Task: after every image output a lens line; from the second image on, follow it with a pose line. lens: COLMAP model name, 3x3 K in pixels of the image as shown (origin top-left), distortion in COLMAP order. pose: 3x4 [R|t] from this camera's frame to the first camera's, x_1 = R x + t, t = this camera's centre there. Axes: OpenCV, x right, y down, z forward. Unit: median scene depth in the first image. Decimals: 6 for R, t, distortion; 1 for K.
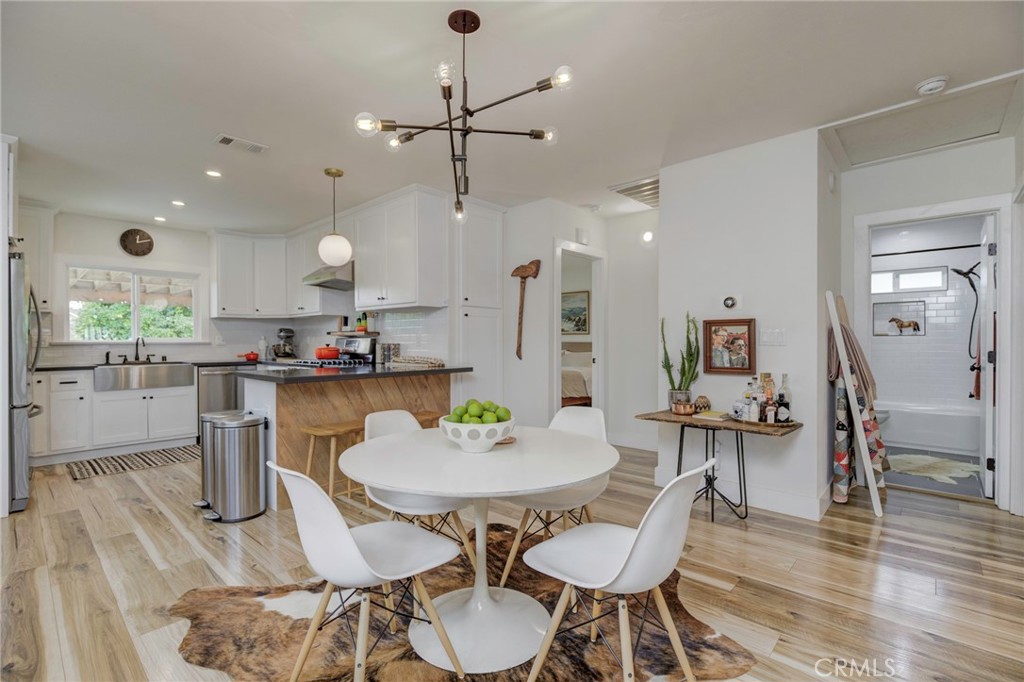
lens RADIAL K [[465.9, 0, 515.1], [0, 465.9, 342.6], [0, 0, 1]] dist [-0.011811, 0.001848]
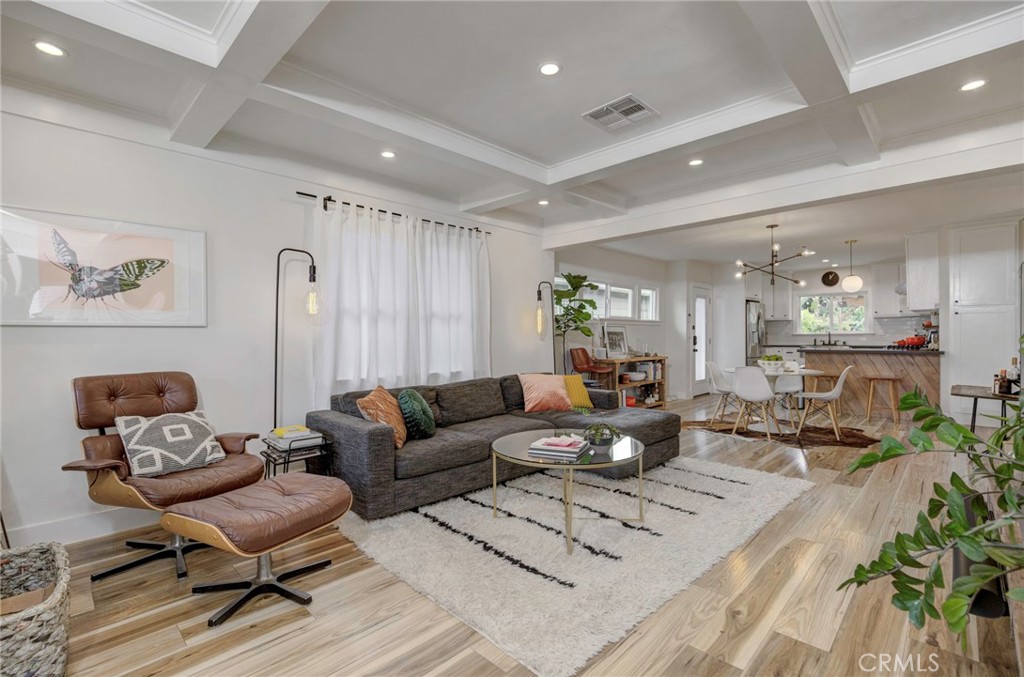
lens RADIAL K [[465.9, 0, 512.0], [0, 465.9, 334.7], [0, 0, 1]] dist [-0.011811, 0.001848]
pose [[-0.030504, 0.000190, -0.999535, 1.211703], [0.006411, 0.999979, -0.000005, -0.005267], [0.999514, -0.006408, -0.030504, -0.230361]]
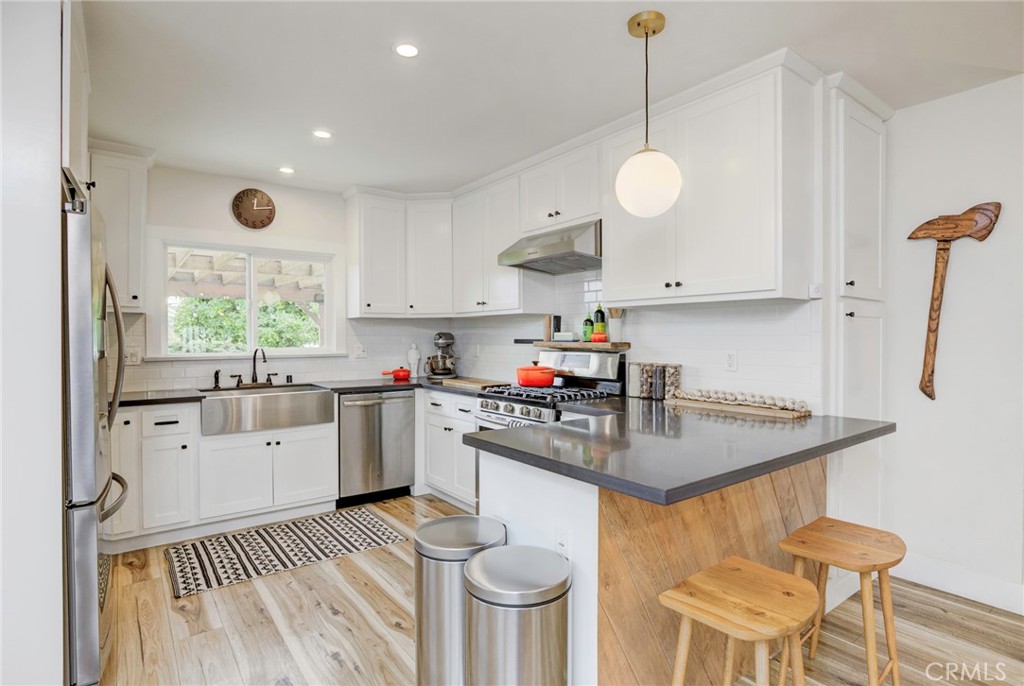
lens RADIAL K [[522.9, 0, 519.5], [0, 522.9, 342.0], [0, 0, 1]] dist [-0.011117, -0.002162]
pose [[0.985003, 0.003986, -0.172493, -0.348448], [-0.002998, 0.999978, 0.005992, -0.030435], [0.172513, -0.005385, 0.984992, 0.361415]]
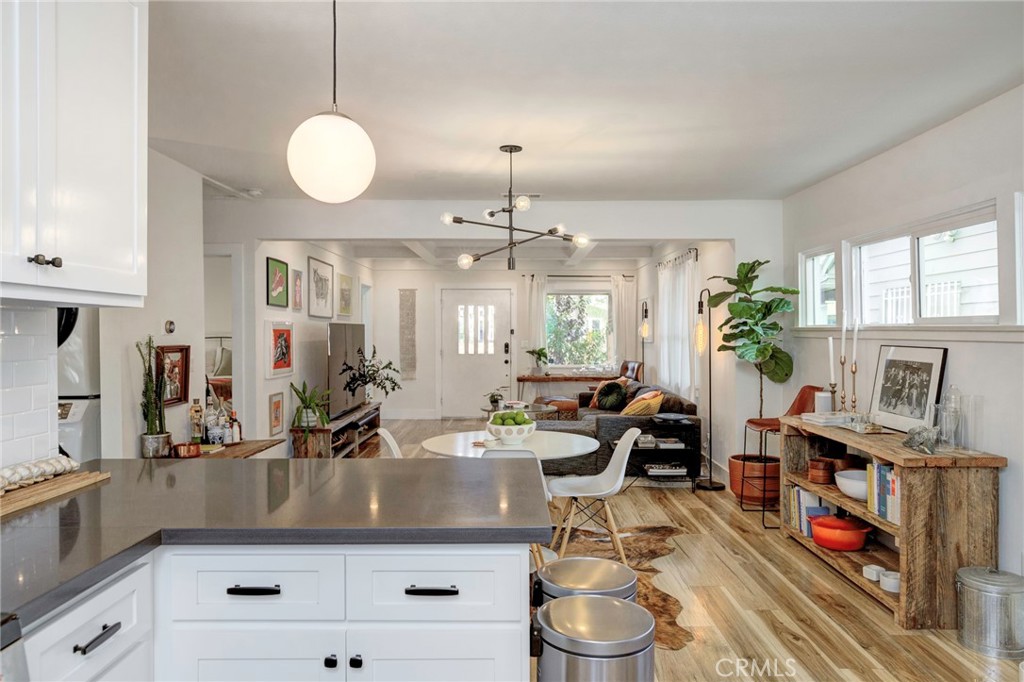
lens RADIAL K [[714.6, 0, 512.6], [0, 714.6, 335.5], [0, 0, 1]] dist [-0.005816, -0.000586]
pose [[-0.678999, -0.001535, 0.734138, -0.730800], [0.004900, 0.999966, 0.006624, -0.055054], [-0.734123, 0.008095, -0.678968, 1.055185]]
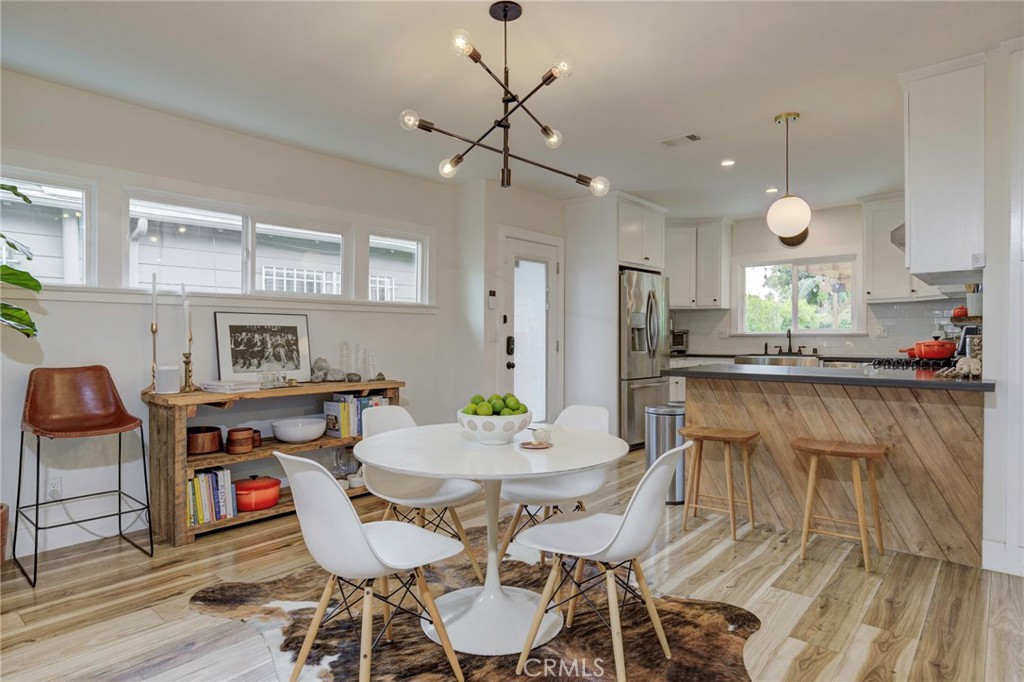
lens RADIAL K [[580.1, 0, 509.1], [0, 580.1, 337.9], [0, 0, 1]] dist [-0.001362, -0.000539]
pose [[0.026874, 0.007937, -0.999607, 0.473502], [0.000909, 0.999968, 0.007964, -0.002216], [0.999638, -0.001123, 0.026866, 0.415991]]
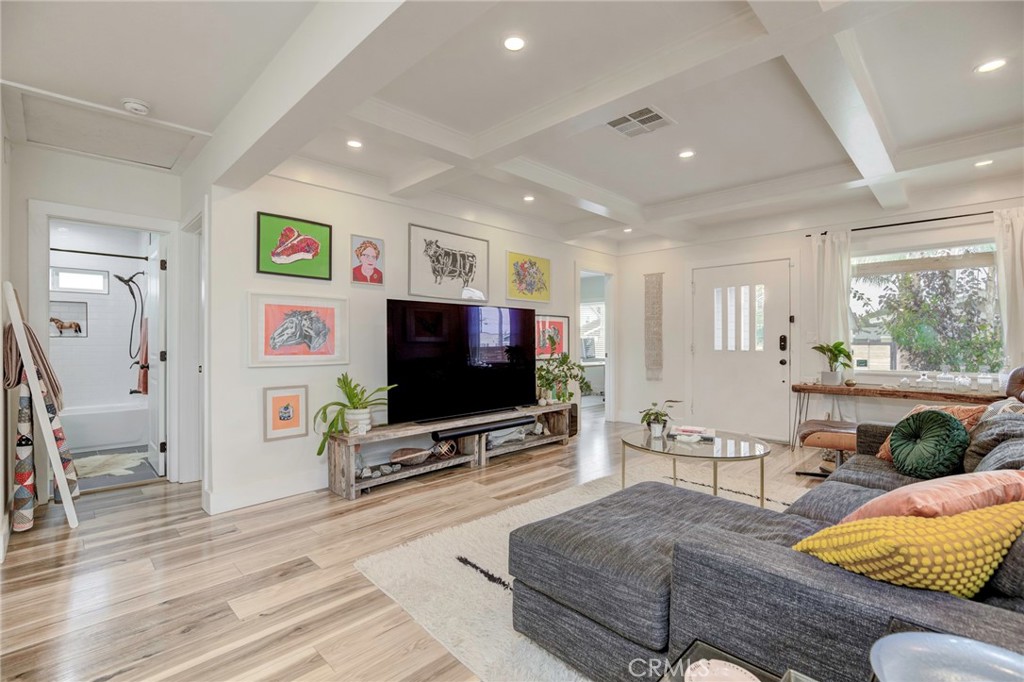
lens RADIAL K [[465.9, 0, 509.3], [0, 465.9, 342.2], [0, 0, 1]] dist [-0.011811, 0.001848]
pose [[0.037782, 0.002599, 0.999283, -0.076765], [0.004190, 0.999987, -0.002760, 0.001904], [-0.999277, 0.004292, 0.037771, 0.045505]]
